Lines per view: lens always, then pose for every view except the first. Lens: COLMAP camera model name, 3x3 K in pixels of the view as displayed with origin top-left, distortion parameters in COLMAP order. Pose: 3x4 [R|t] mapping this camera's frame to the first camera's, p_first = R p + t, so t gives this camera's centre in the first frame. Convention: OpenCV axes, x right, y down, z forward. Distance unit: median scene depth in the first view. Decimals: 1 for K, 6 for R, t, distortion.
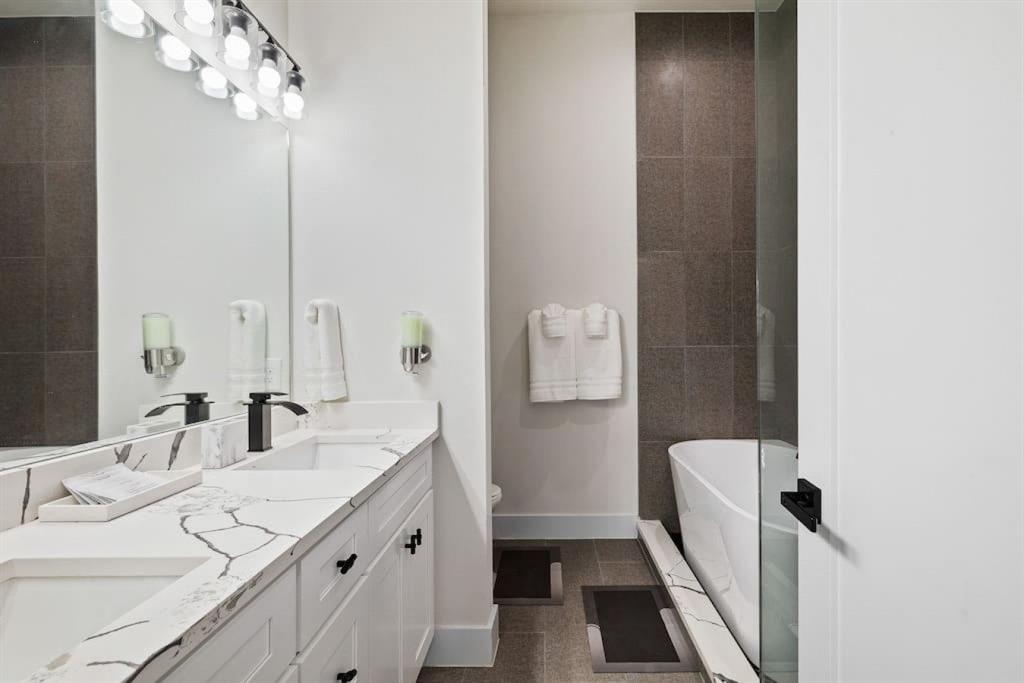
lens RADIAL K [[441.5, 0, 518.8], [0, 441.5, 343.7], [0, 0, 1]] dist [-0.002002, 0.001209]
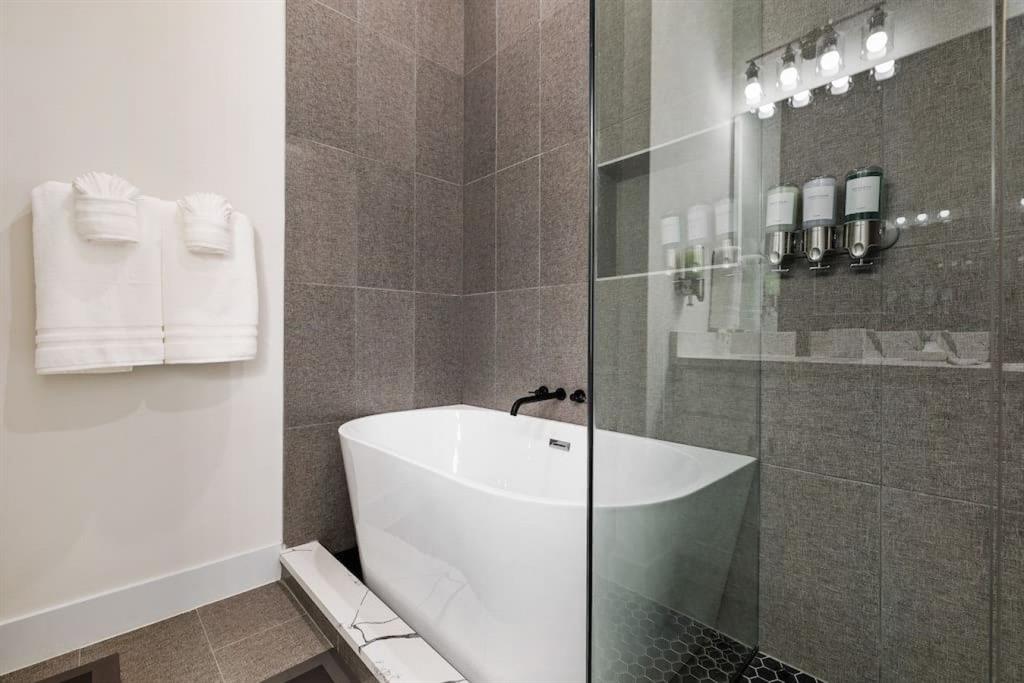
lens RADIAL K [[441.5, 0, 516.9], [0, 441.5, 349.5], [0, 0, 1]] dist [-0.002002, 0.001209]
pose [[0.683302, 0.004929, 0.730119, 0.032758], [-0.016080, 0.999836, 0.008299, 0.097695], [-0.729958, -0.017411, 0.683270, 0.319656]]
